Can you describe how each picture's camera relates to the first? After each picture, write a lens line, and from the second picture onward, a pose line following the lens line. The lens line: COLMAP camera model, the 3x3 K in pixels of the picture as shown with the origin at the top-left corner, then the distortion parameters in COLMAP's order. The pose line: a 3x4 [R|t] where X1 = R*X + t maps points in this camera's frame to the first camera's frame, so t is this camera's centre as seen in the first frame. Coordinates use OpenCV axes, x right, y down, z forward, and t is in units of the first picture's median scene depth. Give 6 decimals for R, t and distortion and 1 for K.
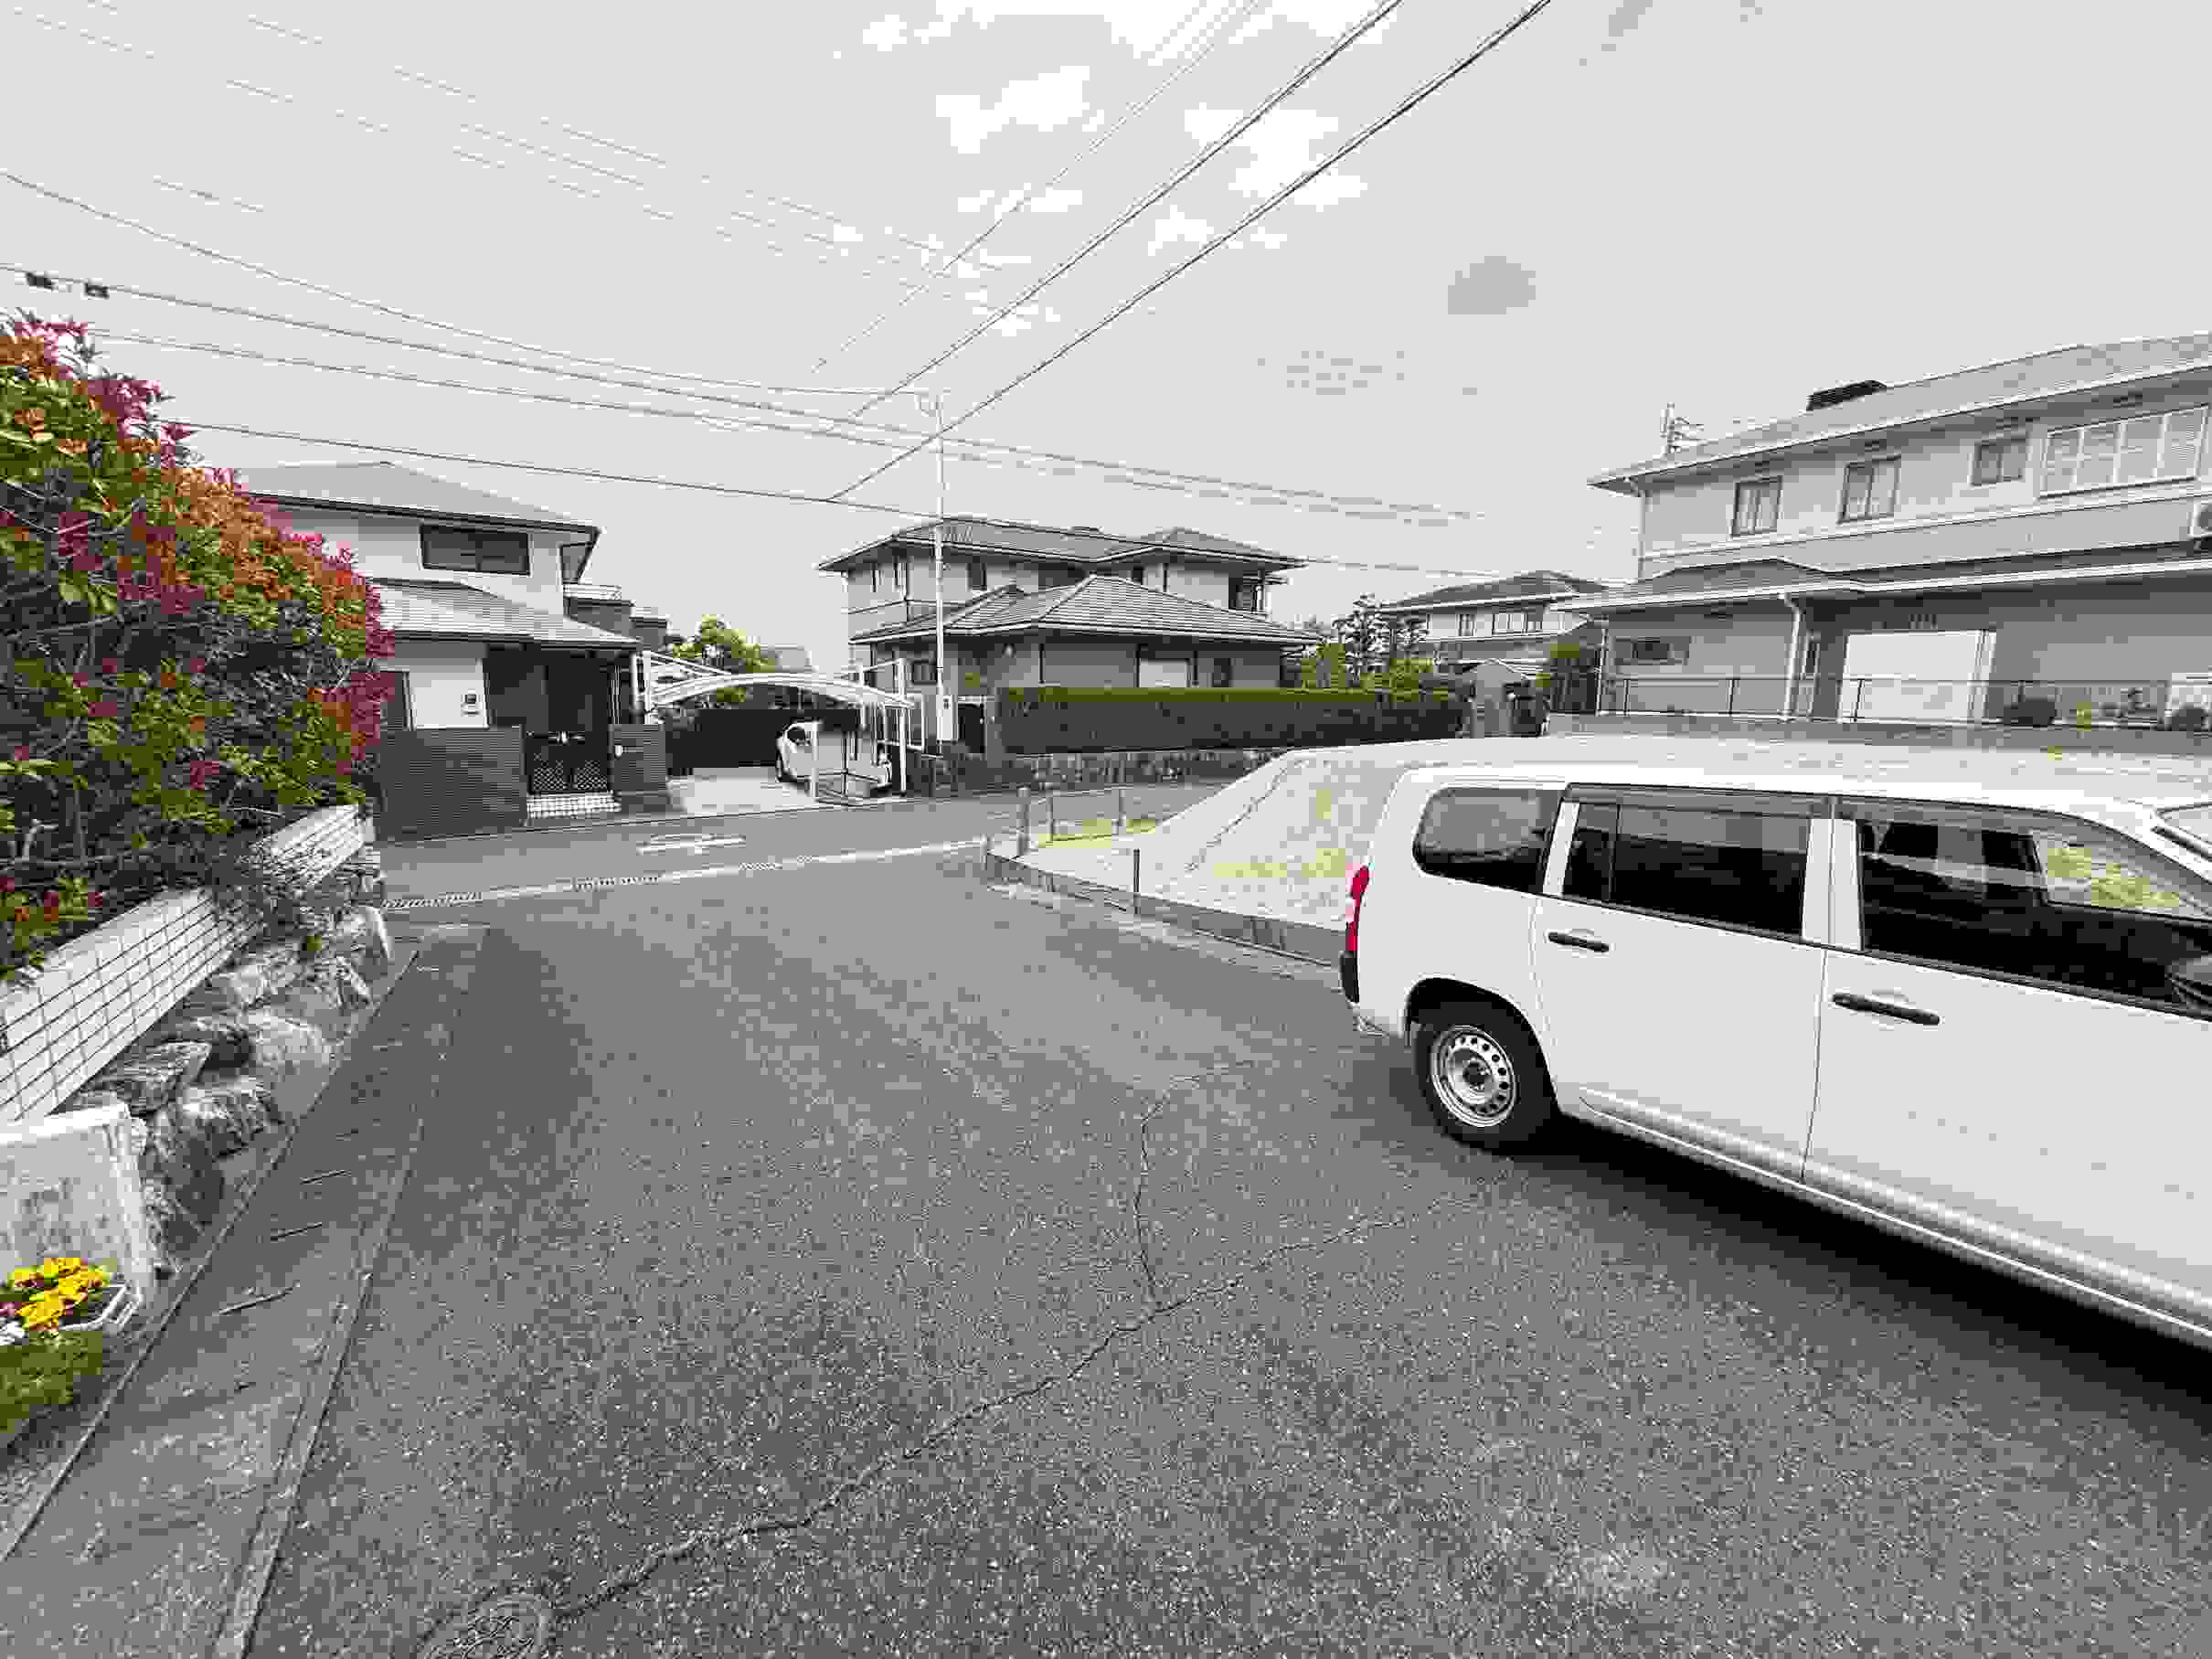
lens RADIAL K [[886.3, 0, 1111.5], [0, 886.3, 825.2], [0, 0, 1]] dist [0.009371, -0.002021]
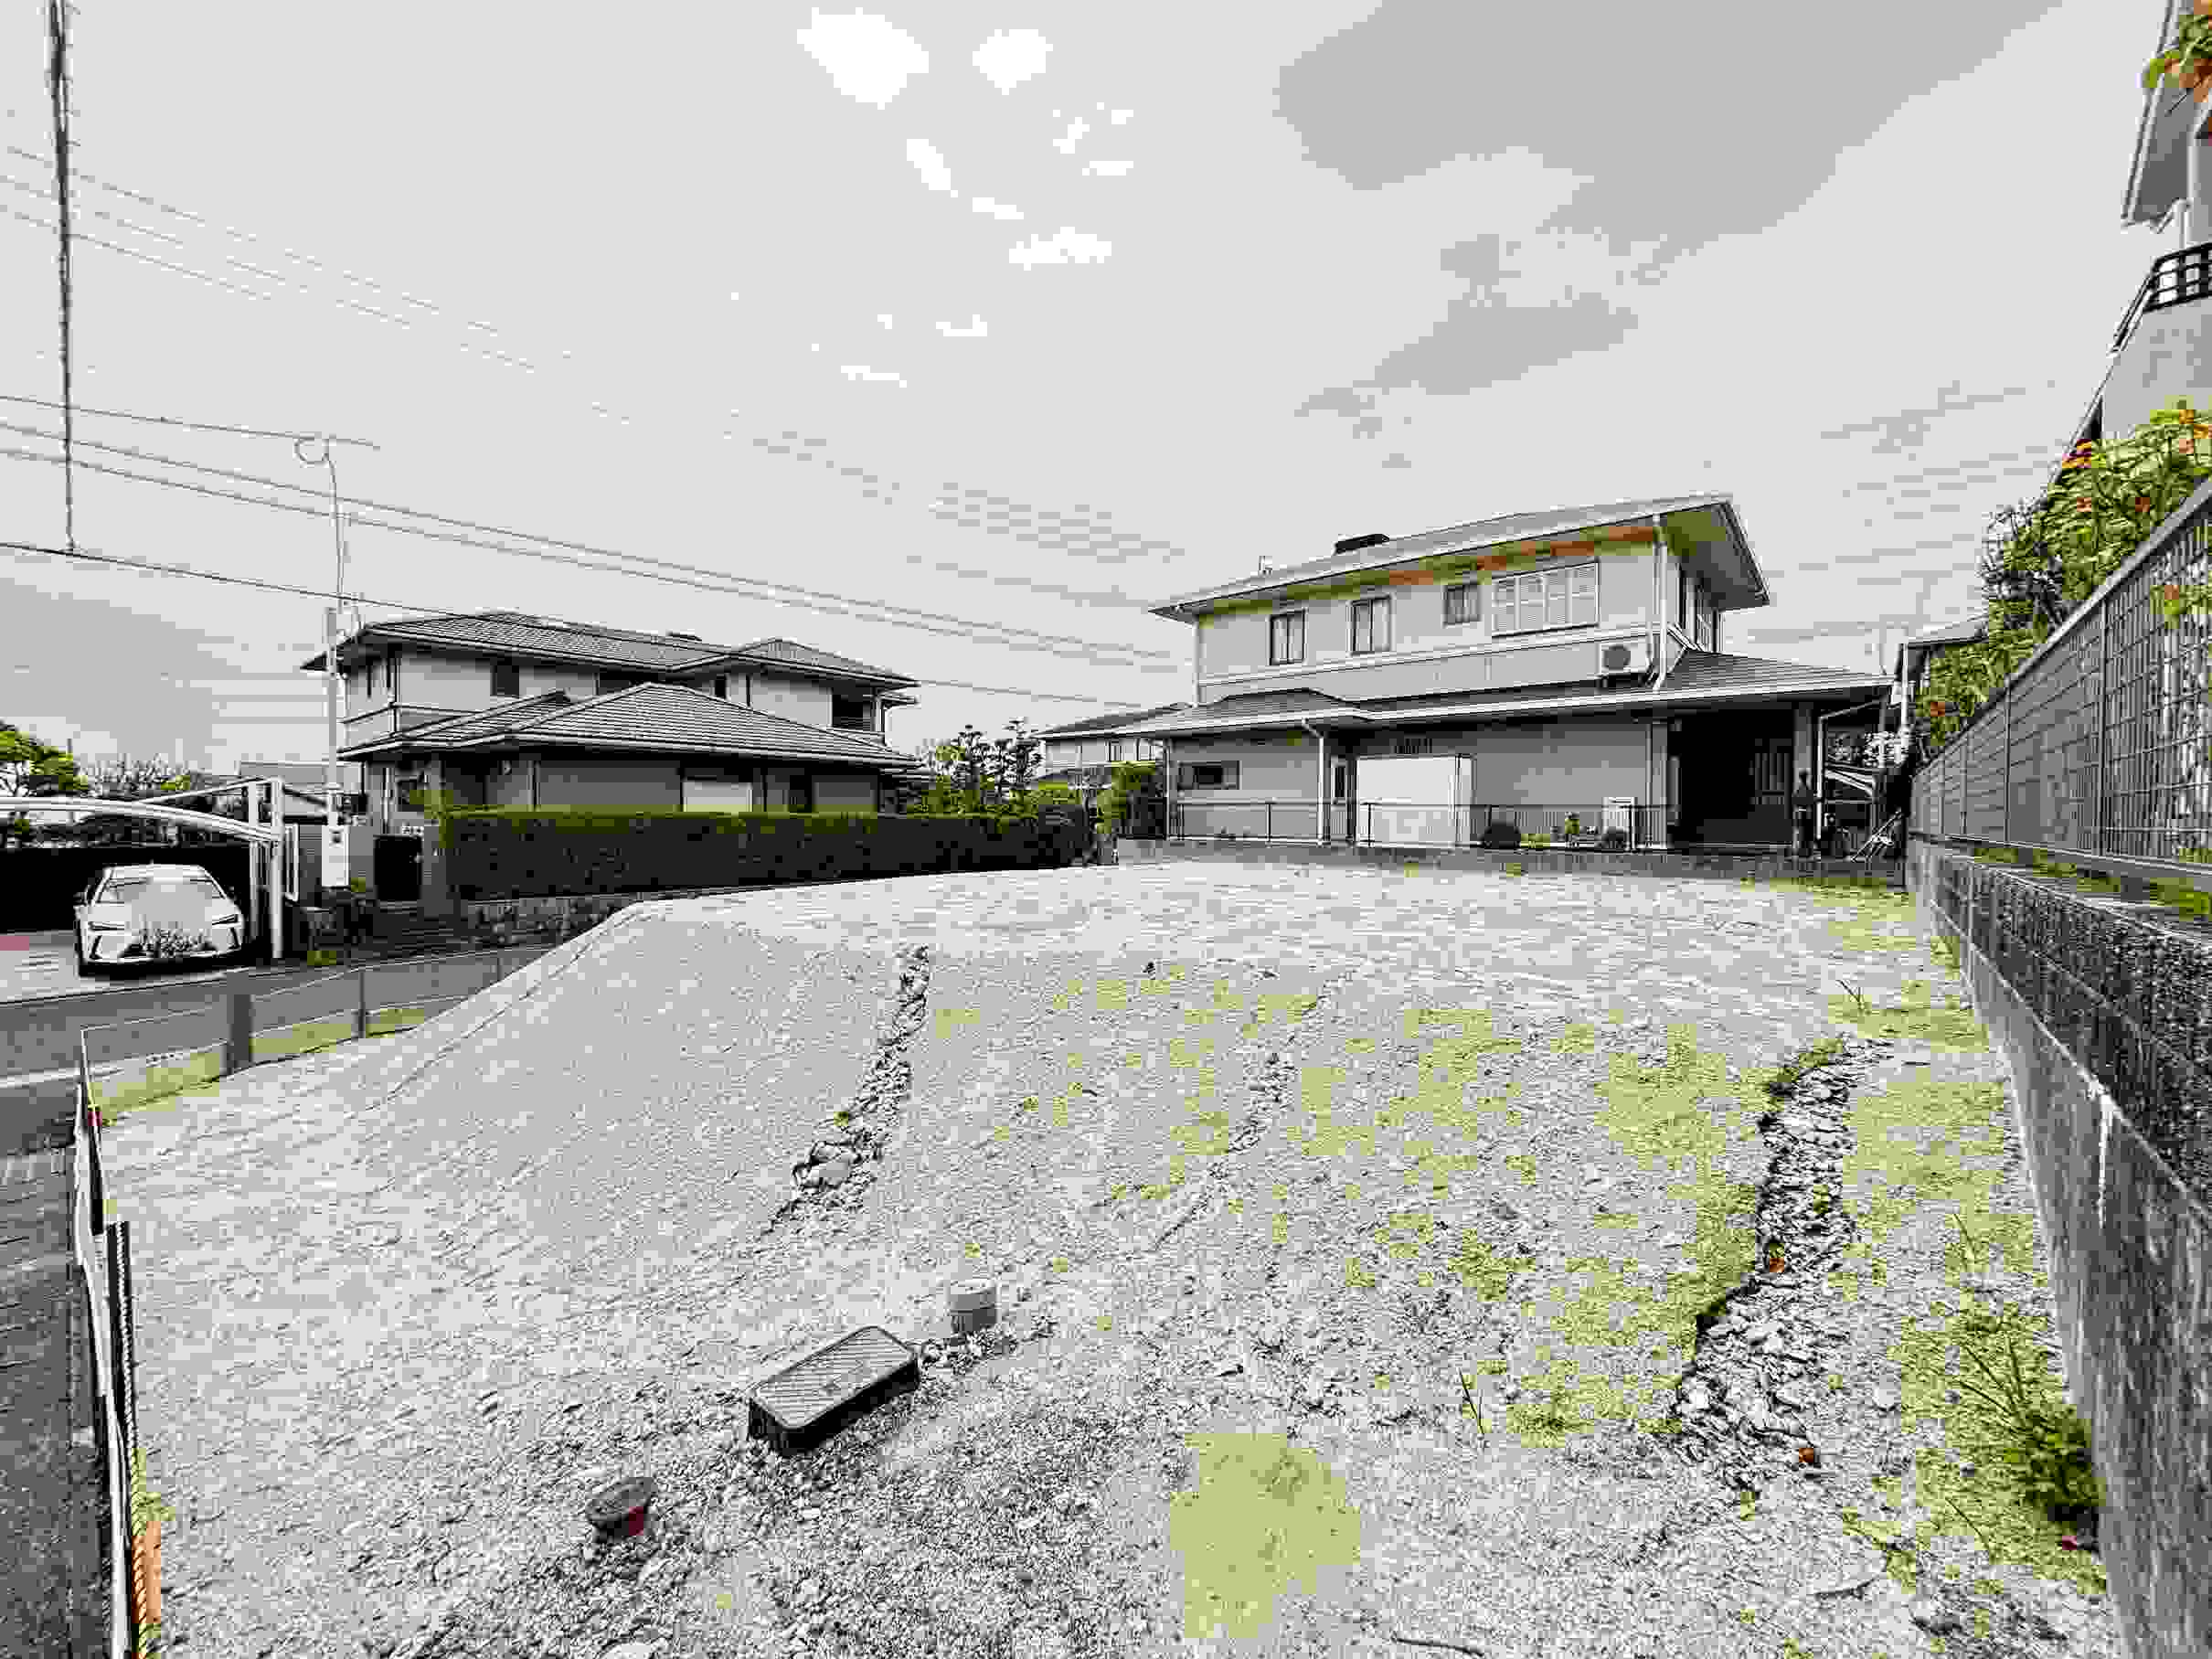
lens RADIAL K [[886.3, 0, 1094.2], [0, 886.3, 833.0], [0, 0, 1]] dist [0.009371, -0.002021]
pose [[0.959659, -0.009874, 0.280995, 0.201243], [0.046707, 0.991096, -0.124689, -0.016596], [-0.277261, 0.132783, 0.951575, 0.110344]]
